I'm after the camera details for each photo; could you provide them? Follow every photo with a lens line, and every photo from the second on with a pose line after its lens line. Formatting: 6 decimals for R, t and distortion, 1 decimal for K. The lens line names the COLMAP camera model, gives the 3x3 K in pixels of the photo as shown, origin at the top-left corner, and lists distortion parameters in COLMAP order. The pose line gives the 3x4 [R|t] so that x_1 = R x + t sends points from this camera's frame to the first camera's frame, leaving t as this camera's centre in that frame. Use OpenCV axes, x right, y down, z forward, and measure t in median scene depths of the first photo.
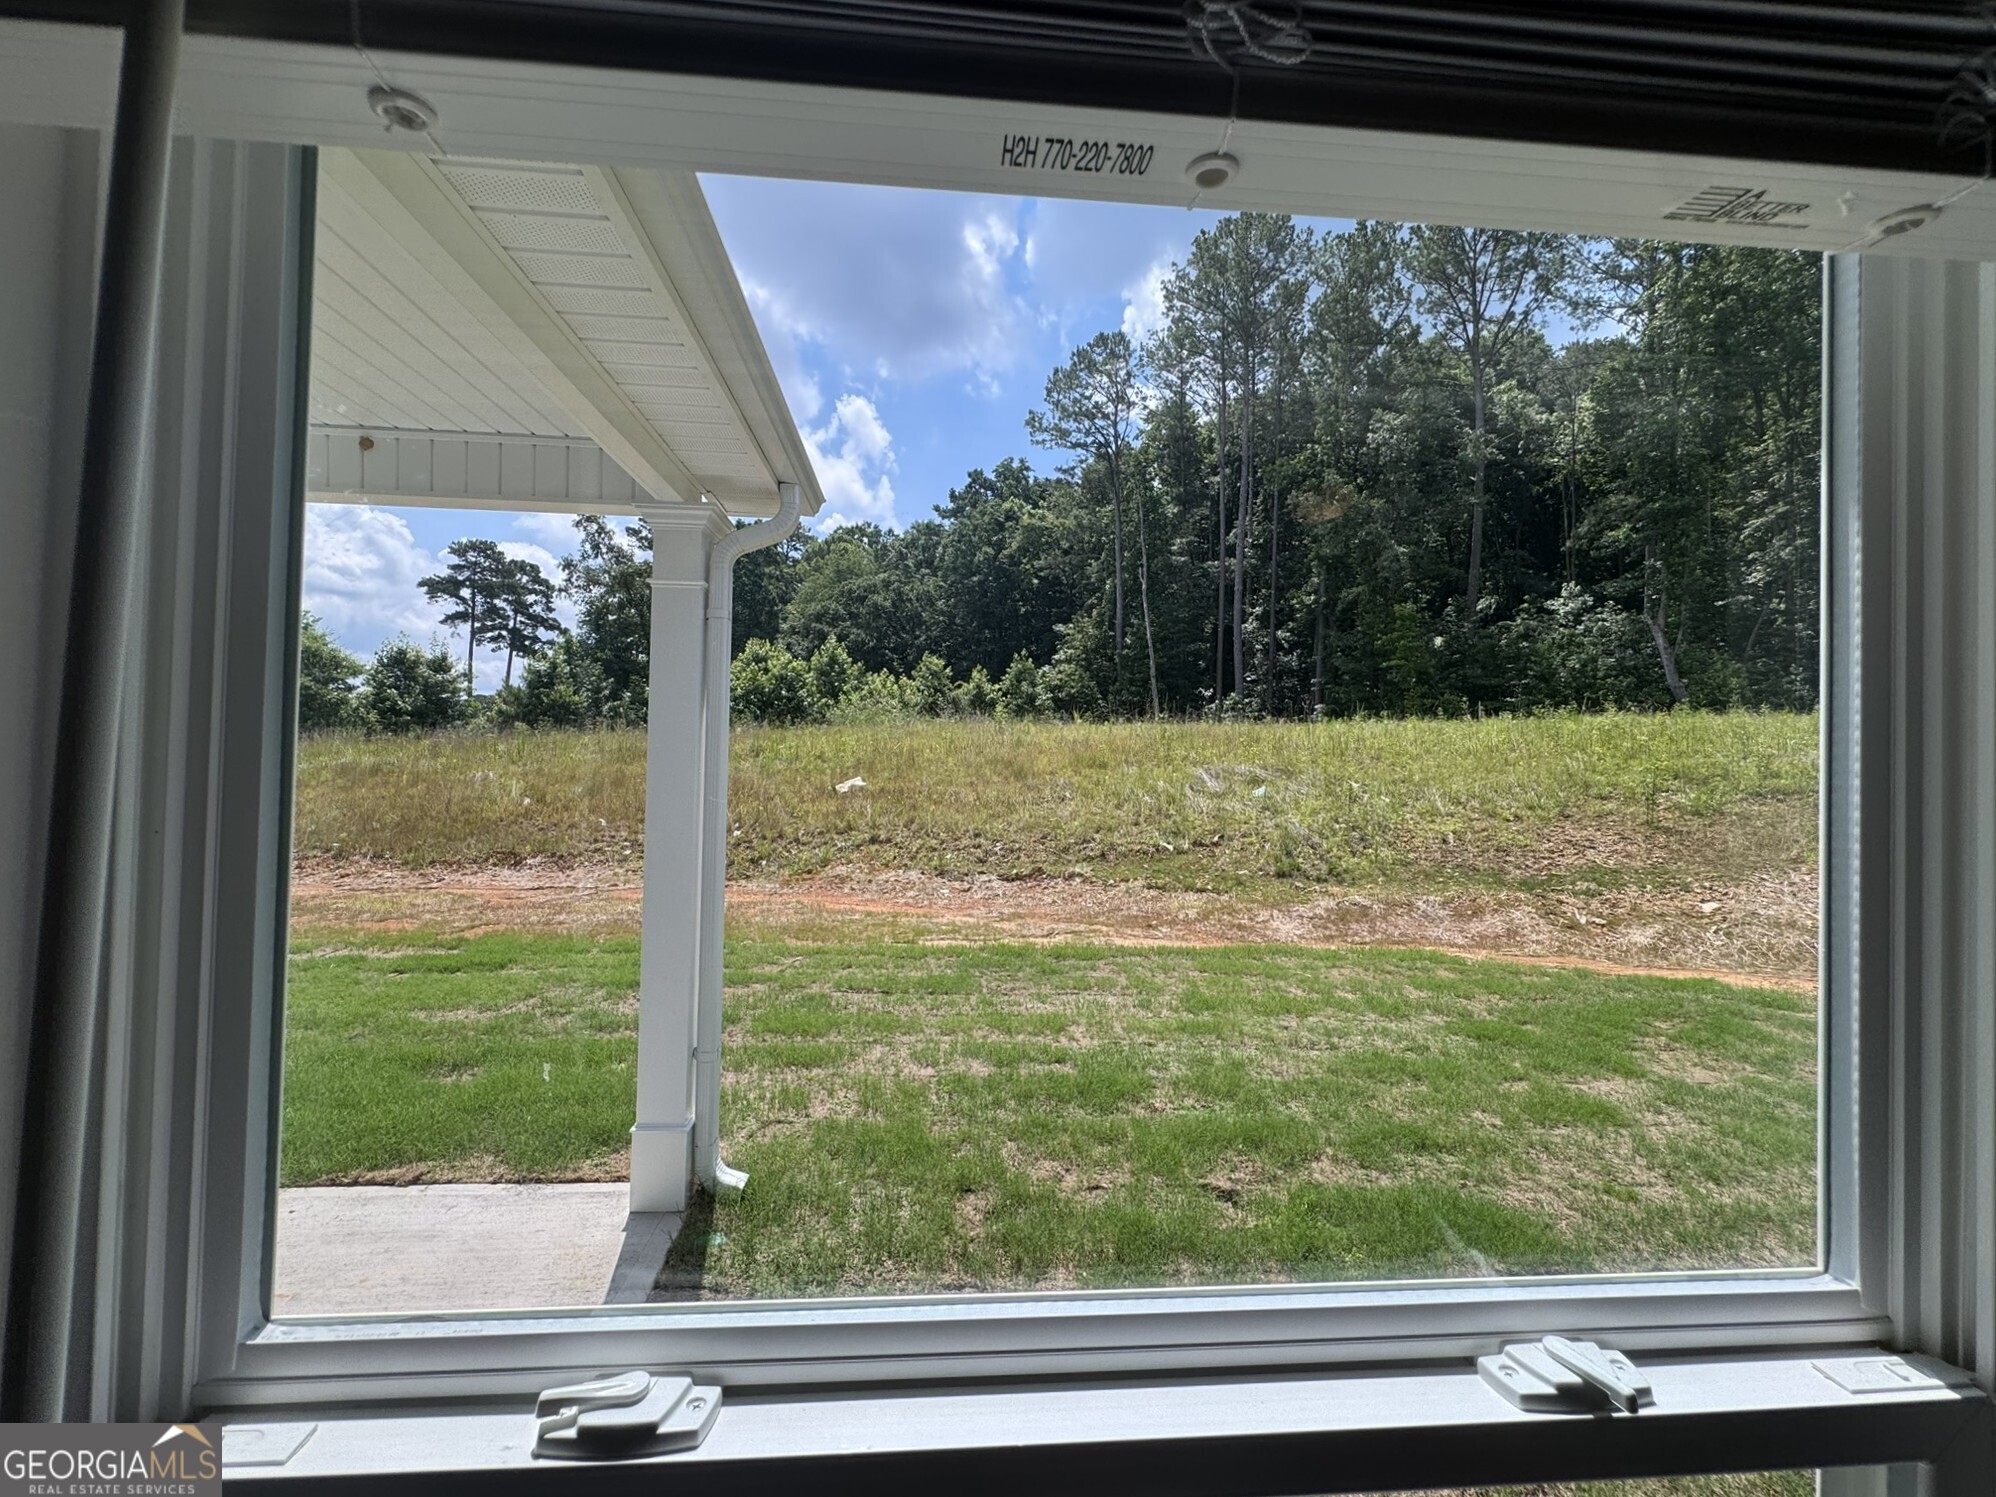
lens RADIAL K [[806.0, 0, 997.9], [0, 806.0, 743.6], [0, 0, 1]] dist [-0.001456, -0.000890]
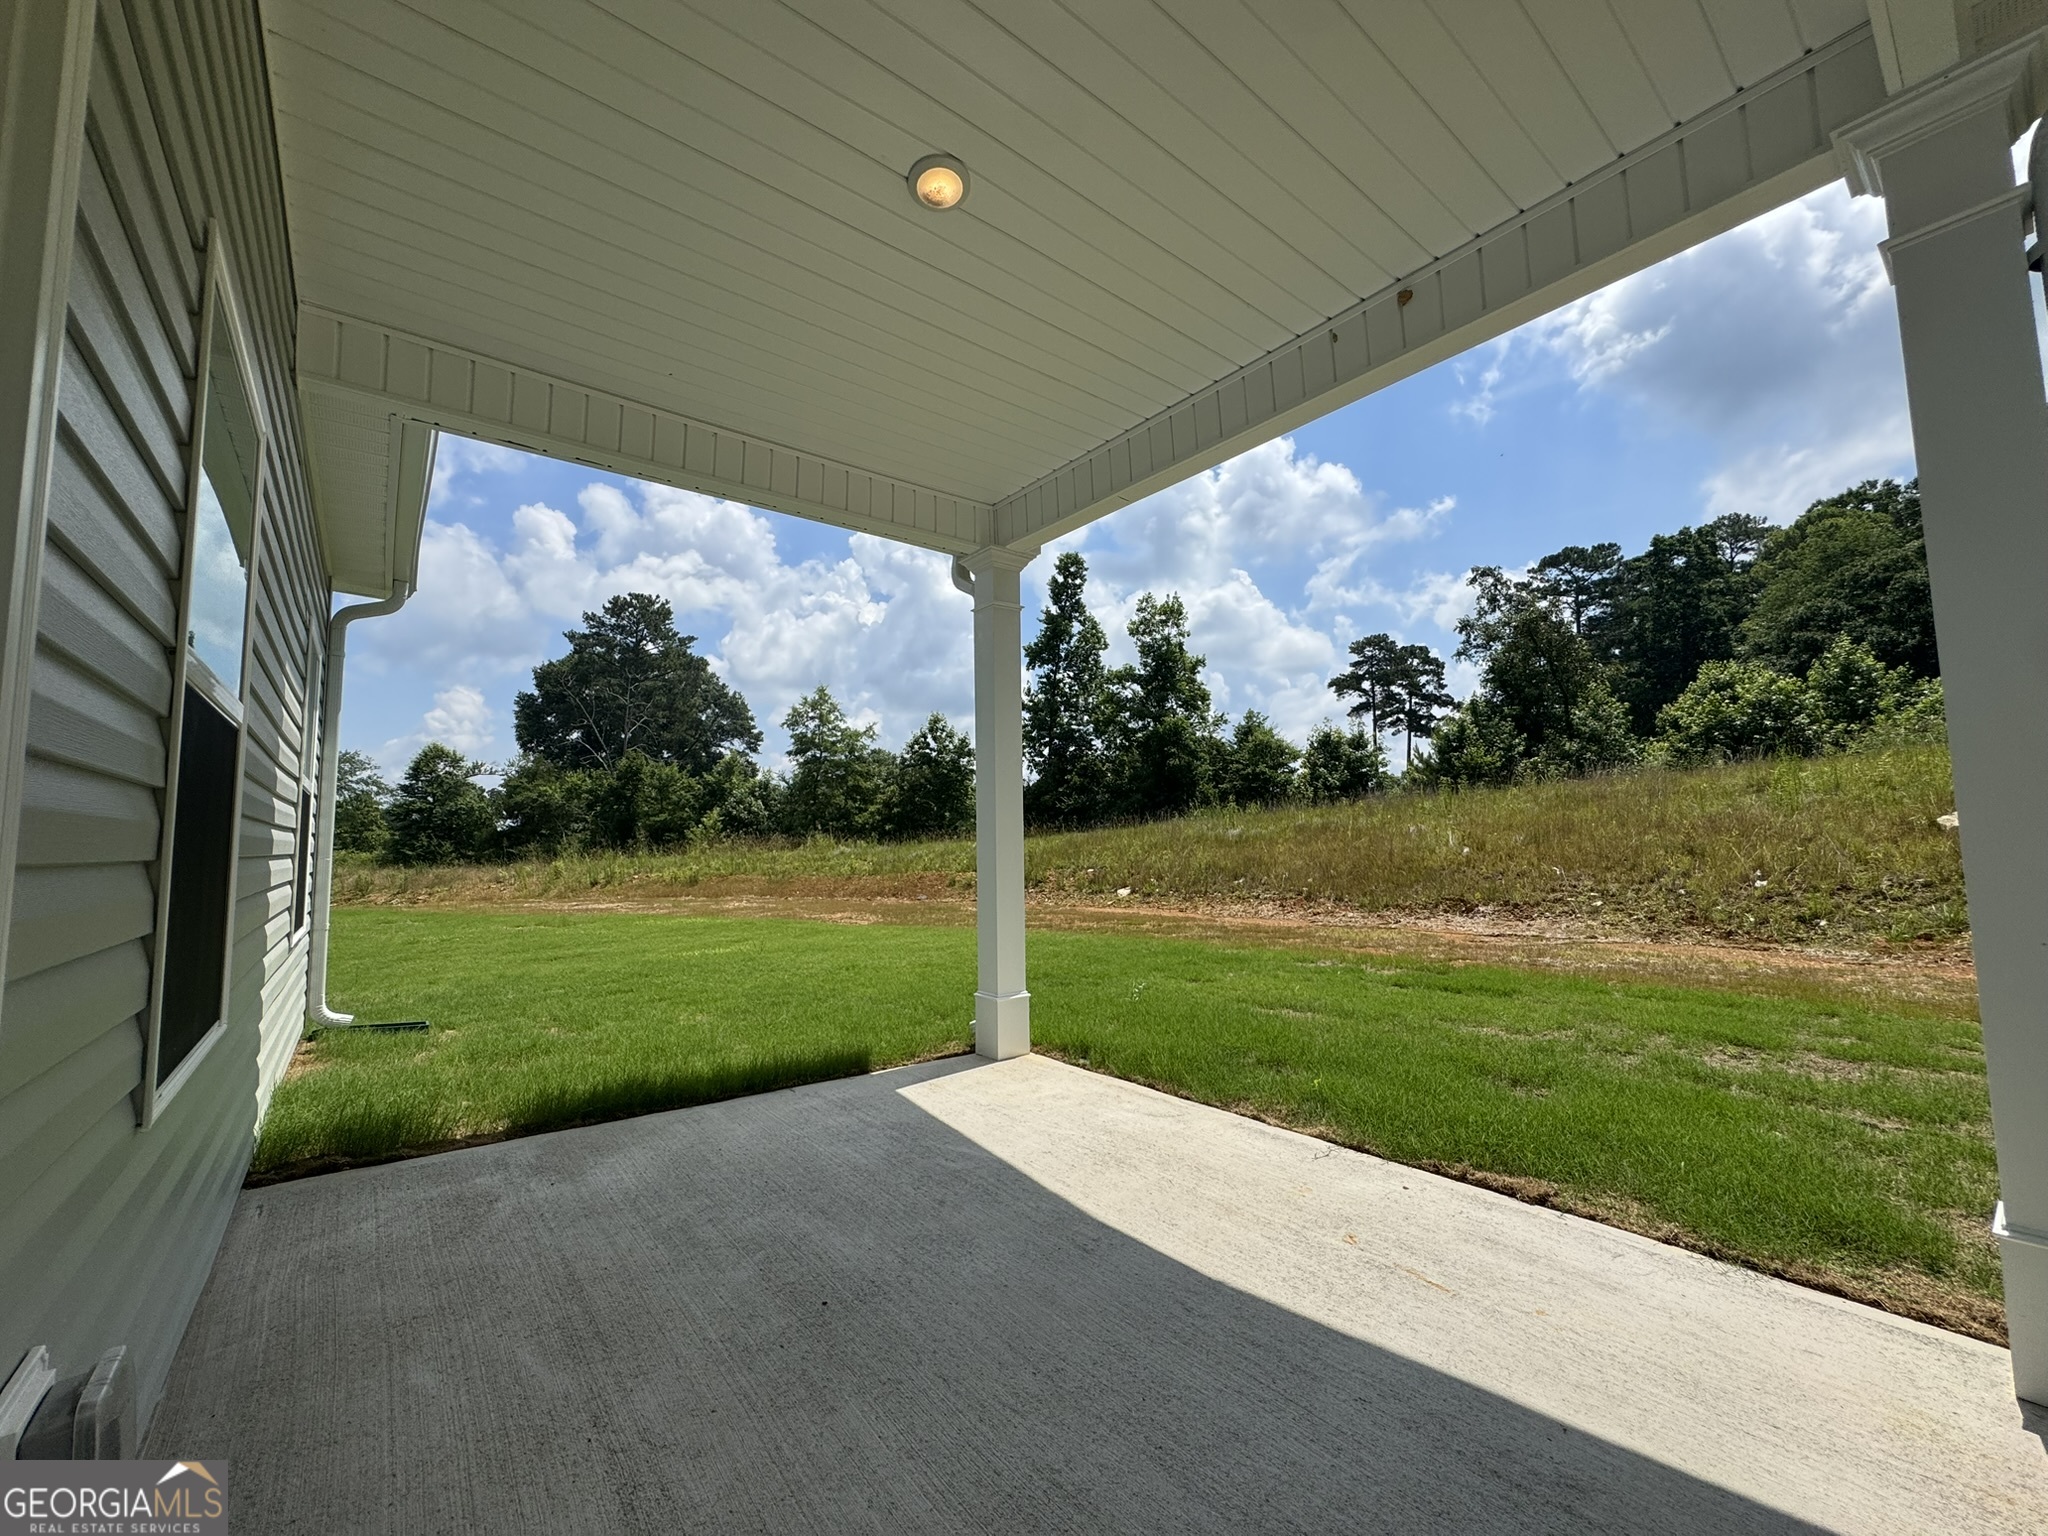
lens RADIAL K [[827.0, 0, 1042.5], [0, 827.0, 780.4], [0, 0, 1]] dist [-0.001456, -0.000890]
pose [[0.568342, -0.085822, -0.818304, -0.023330], [0.045208, 0.996300, -0.073092, 0.013561], [0.821549, 0.004547, 0.570119, 0.012867]]
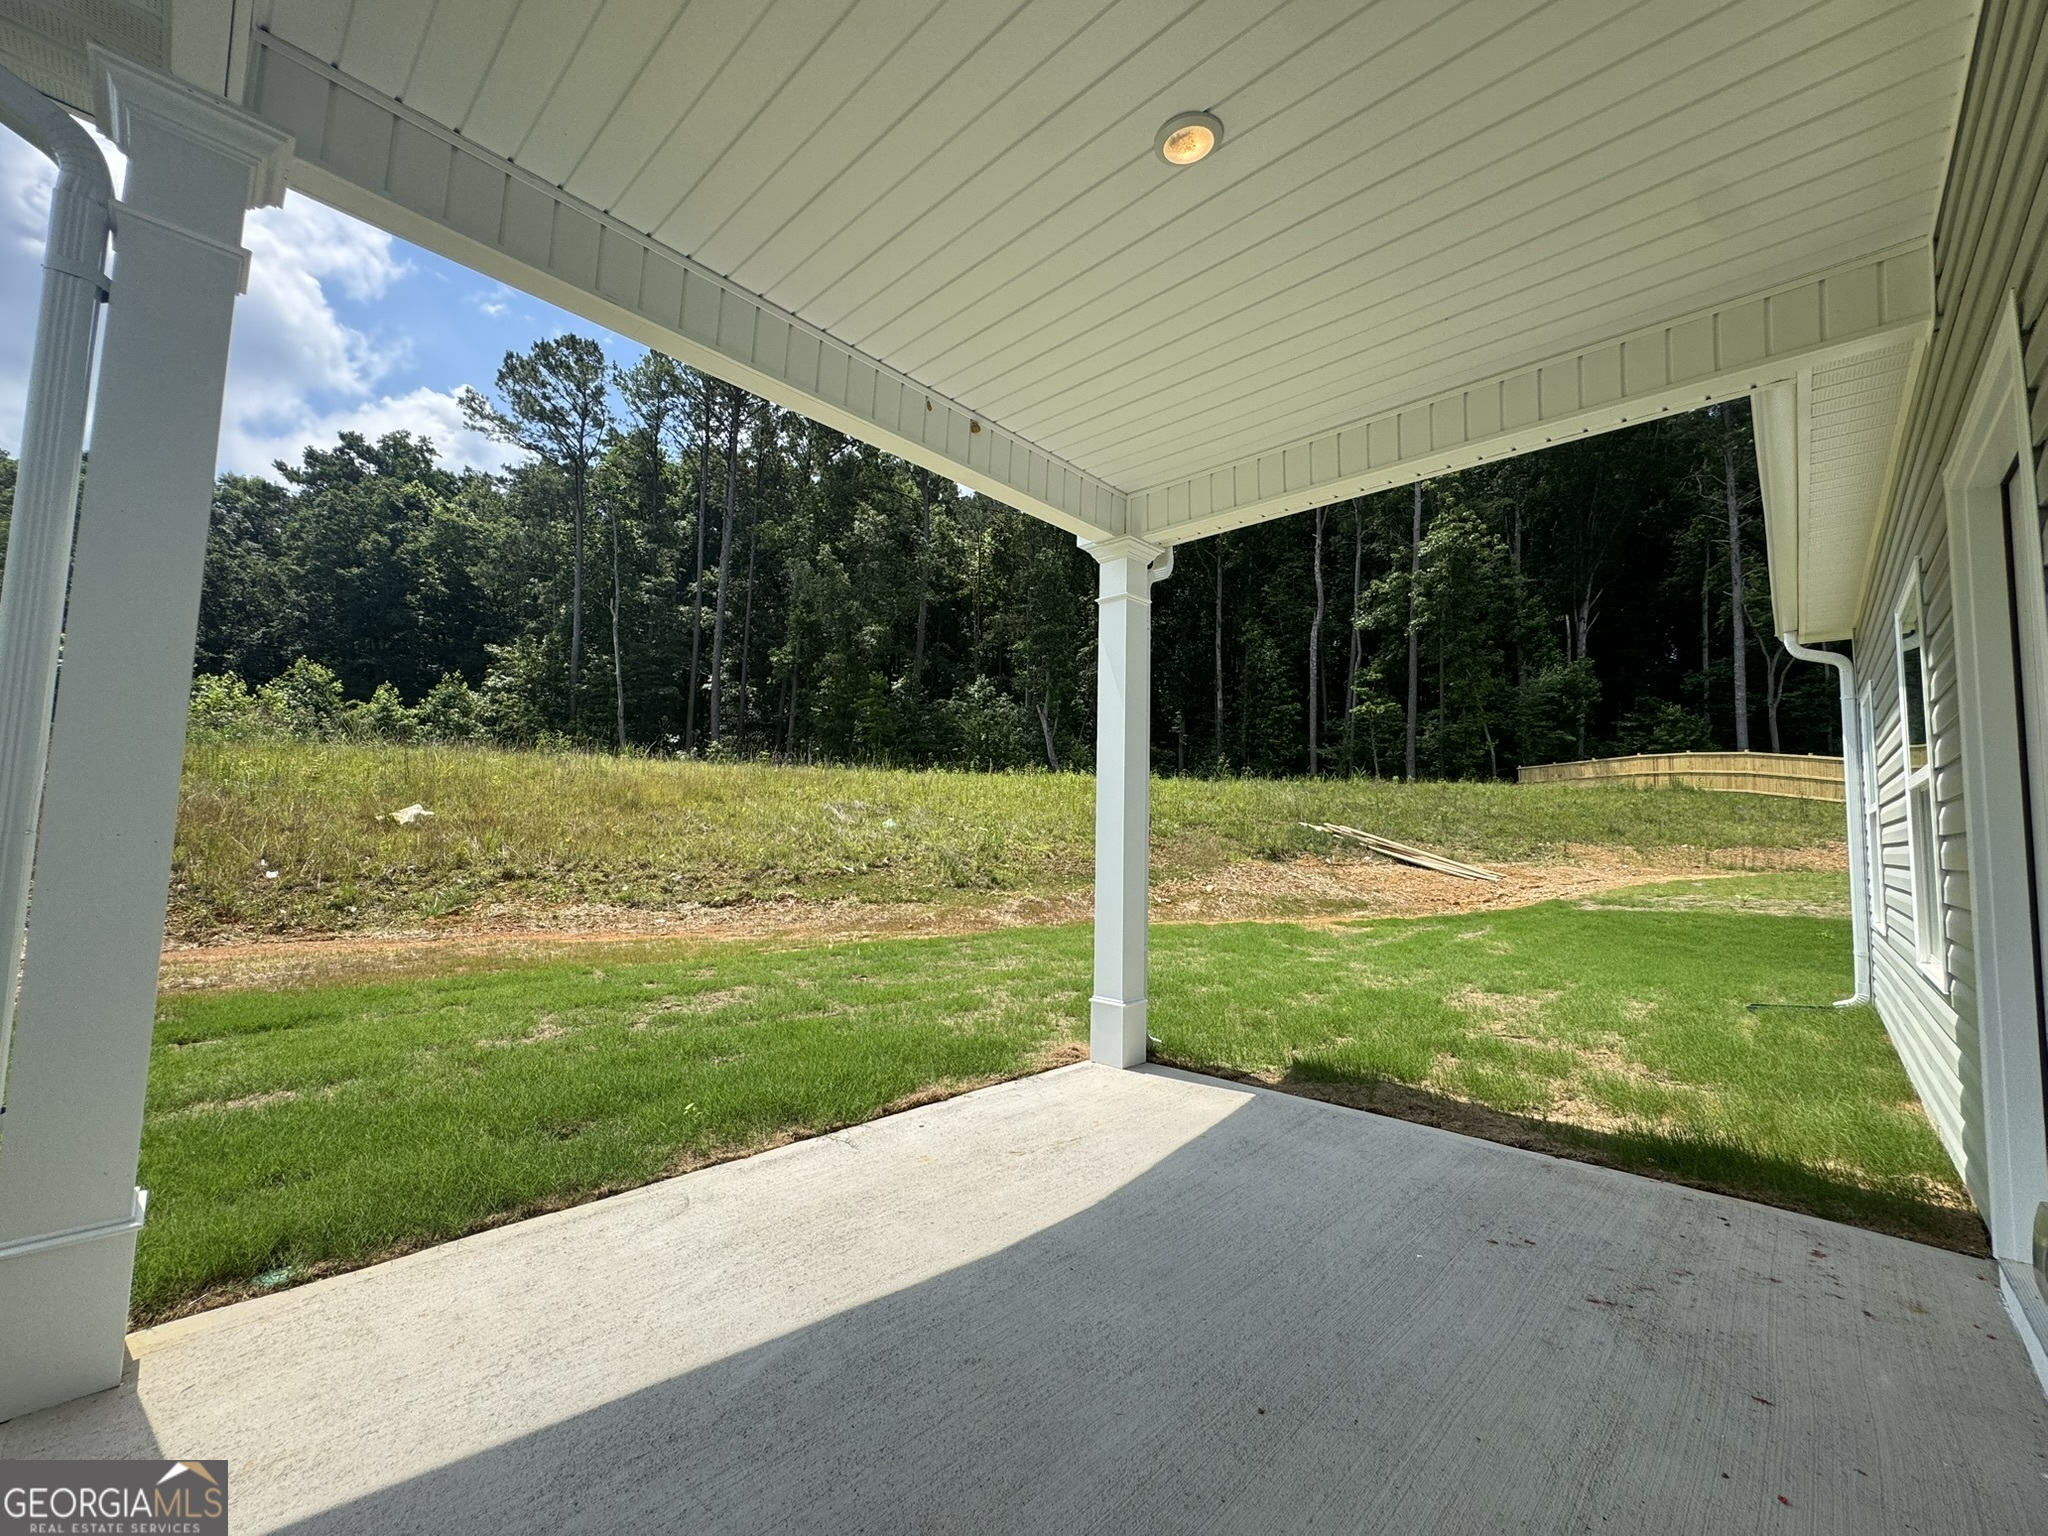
lens RADIAL K [[827.0, 0, 986.2], [0, 827.0, 758.5], [0, 0, 1]] dist [-0.001456, -0.000890]
pose [[0.752501, 0.061732, 0.655691, -0.102658], [-0.027302, 0.997666, -0.062595, 0.011405], [-0.658024, 0.029201, 0.752430, 0.008242]]
